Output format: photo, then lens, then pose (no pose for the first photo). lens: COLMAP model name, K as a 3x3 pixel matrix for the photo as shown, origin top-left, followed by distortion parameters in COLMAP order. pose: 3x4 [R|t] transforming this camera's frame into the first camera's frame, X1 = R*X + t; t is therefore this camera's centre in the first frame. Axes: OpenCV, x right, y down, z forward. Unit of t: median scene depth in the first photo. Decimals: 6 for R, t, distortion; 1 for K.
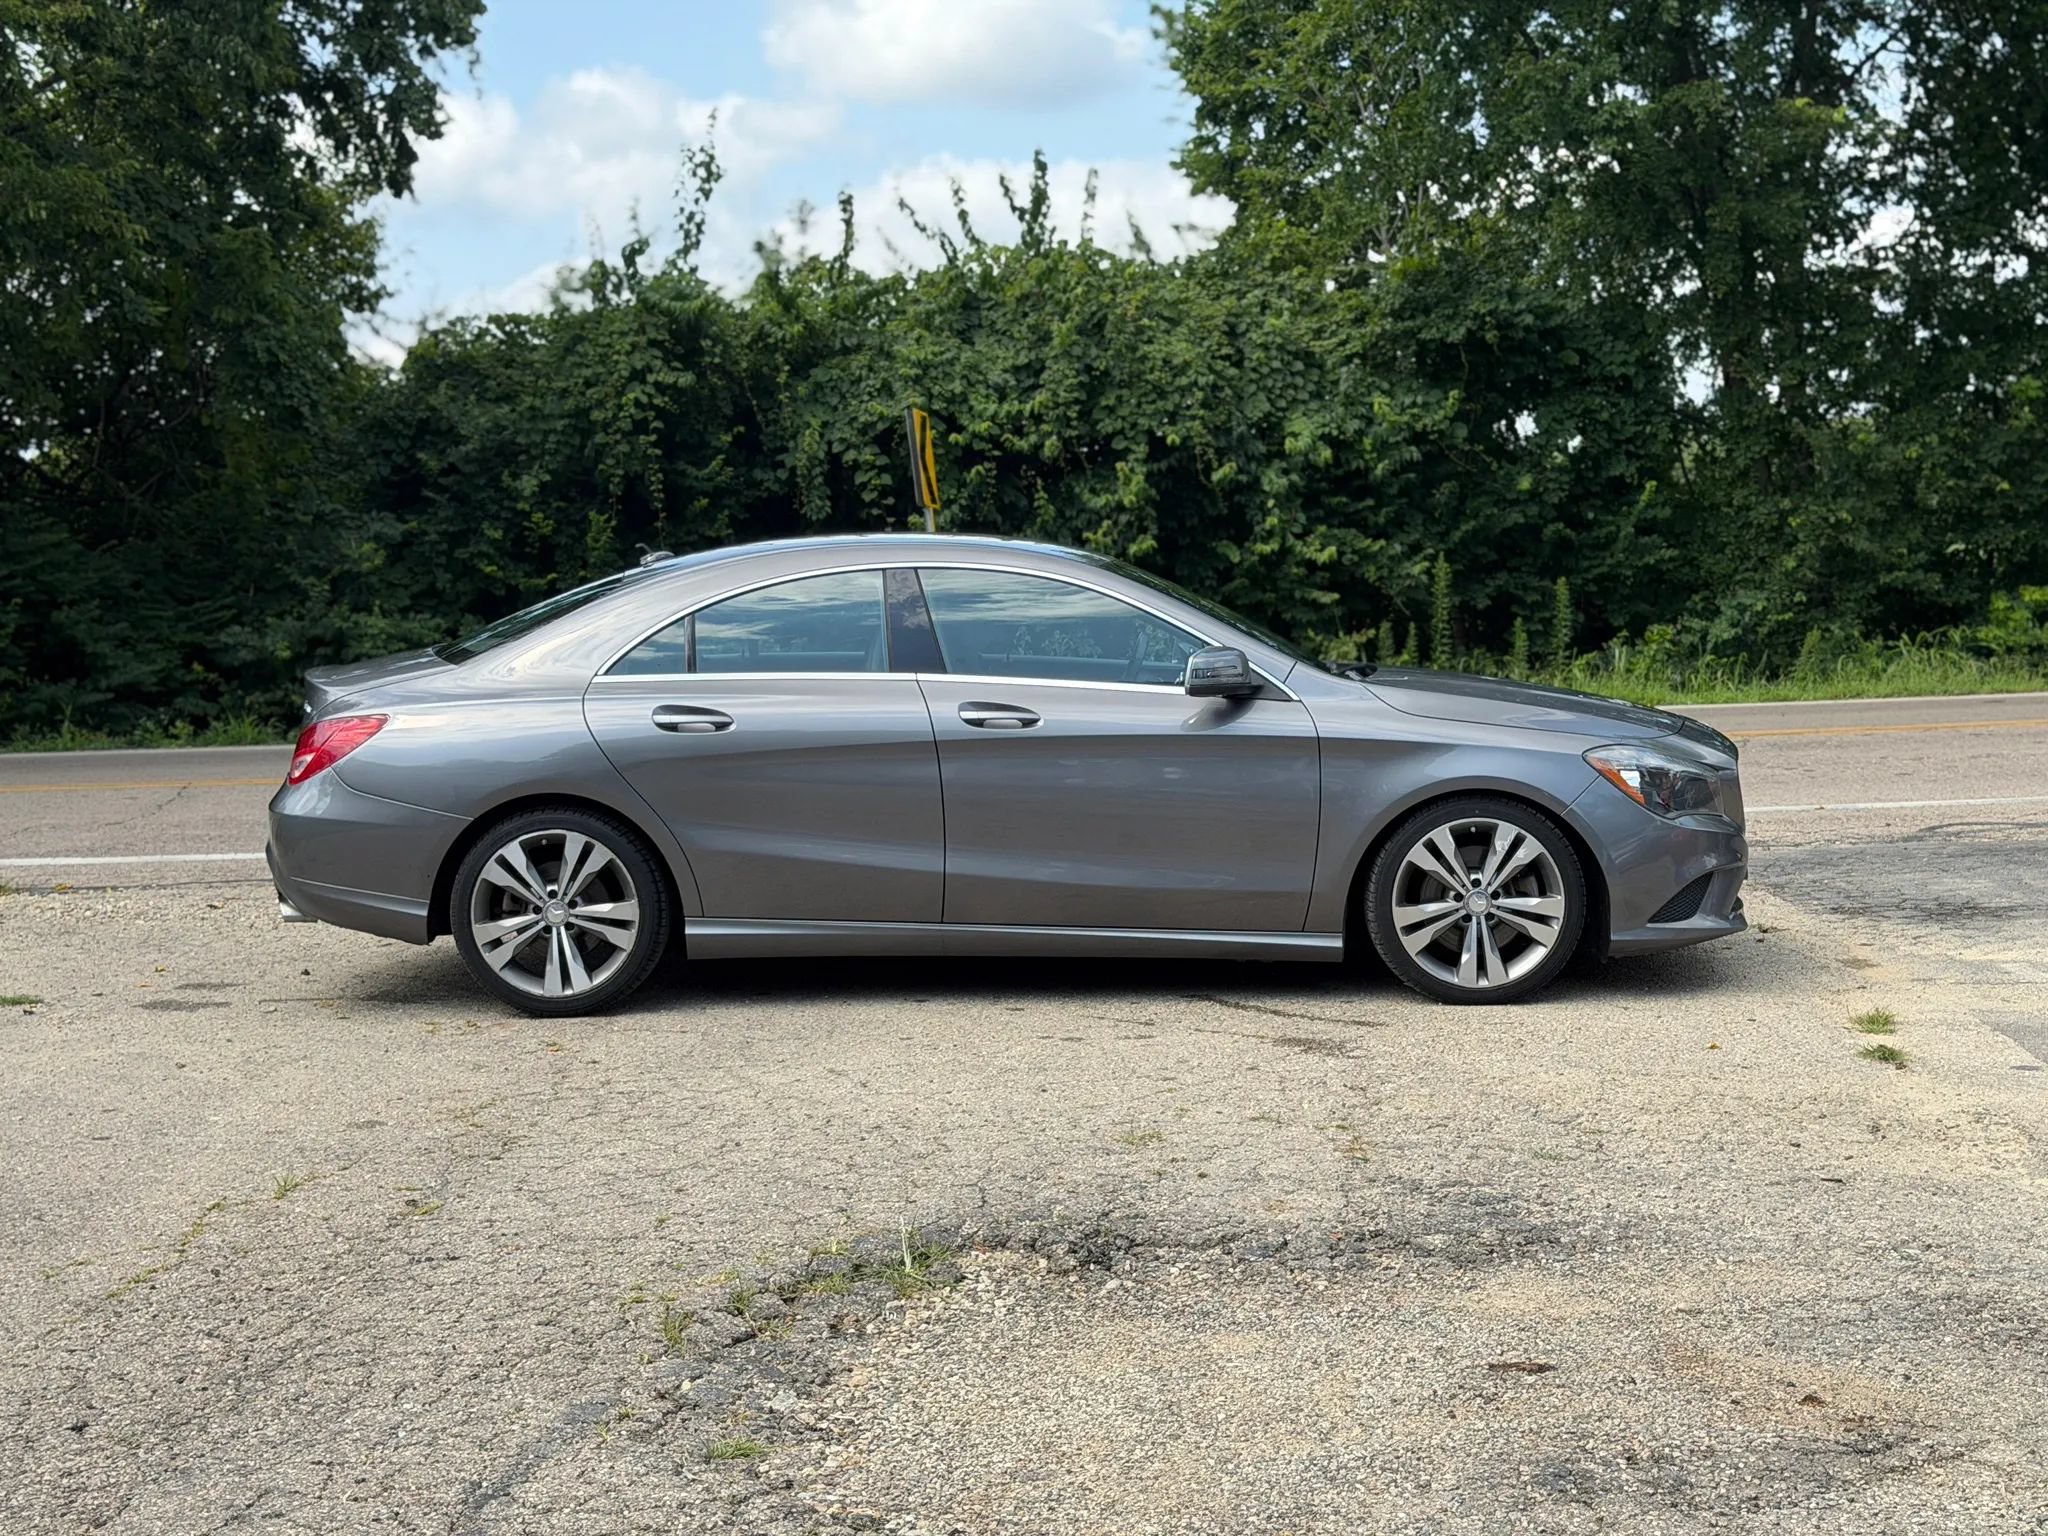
lens RADIAL K [[2851.4, 0, 1027.5], [0, 2851.4, 778.5], [0, 0, 1]] dist [0.121718, 0.000000]
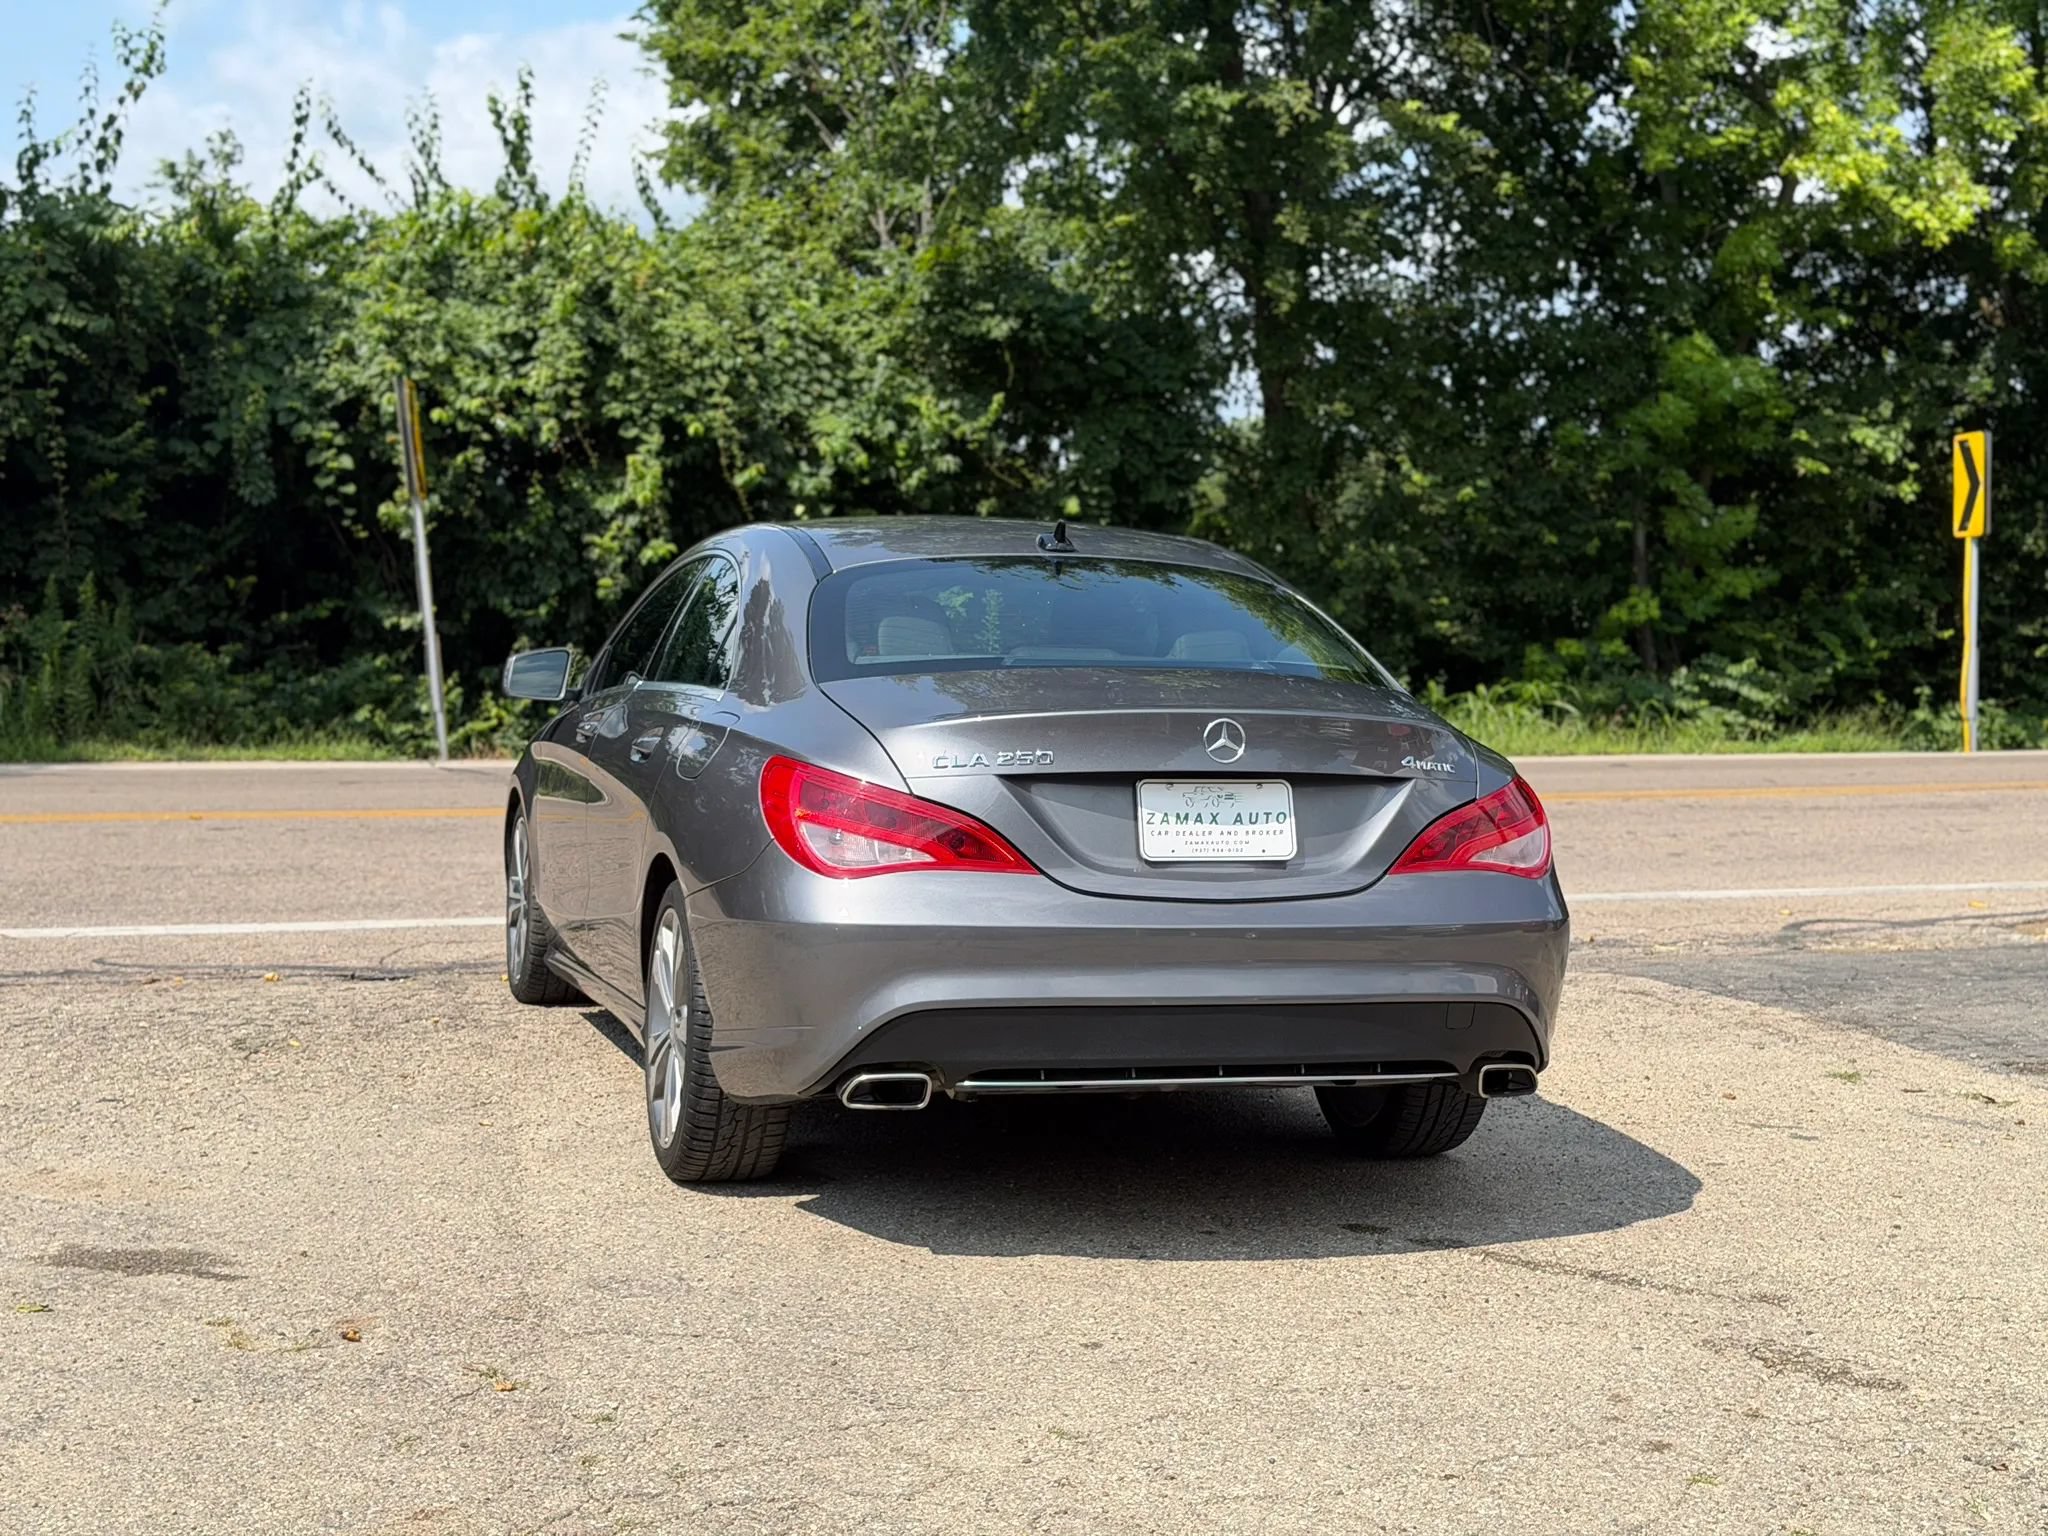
lens RADIAL K [[2851.4, 0, 1031.4], [0, 2851.4, 761.0], [0, 0, 1]] dist [0.121718, 0.000000]
pose [[0.965839, 0.023470, 0.258077, -0.070554], [-0.019893, 0.999667, -0.016463, -0.007036], [-0.258377, 0.010767, 0.965984, 0.138472]]
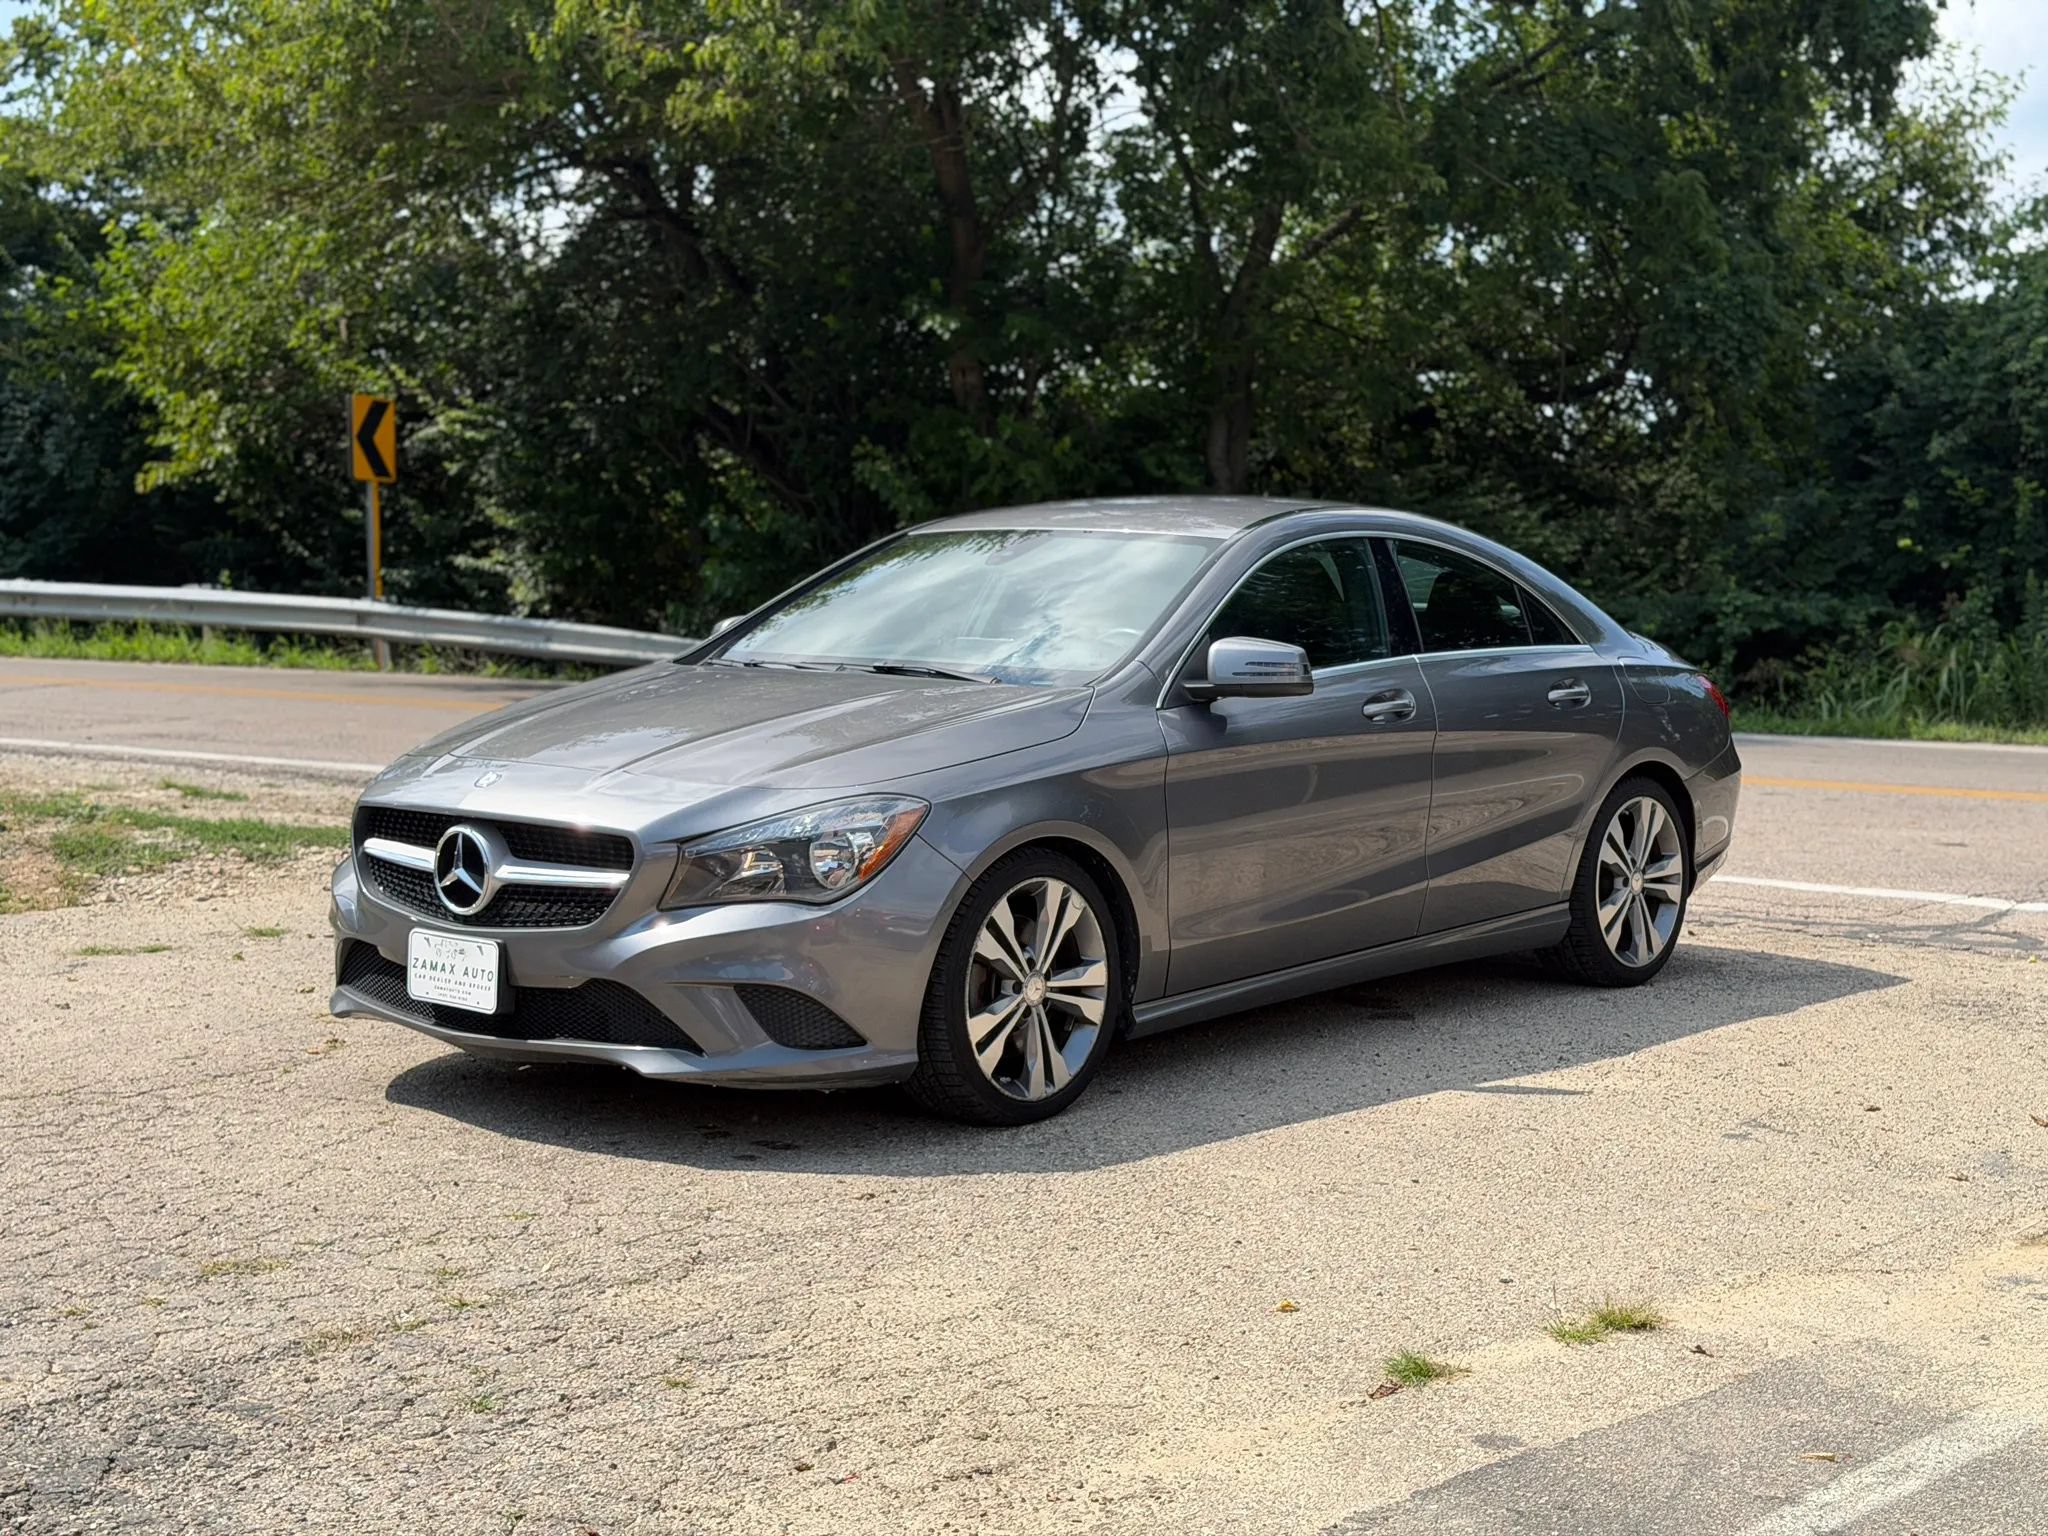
lens RADIAL K [[2851.4, 0, 1006.6], [0, 2851.4, 768.9], [0, 0, 1]] dist [0.121718, 0.000000]
pose [[0.758559, 0.080142, -0.646658, 0.189649], [-0.076366, 0.996503, 0.033918, -0.013420], [0.647114, 0.023653, 0.762026, 0.147874]]
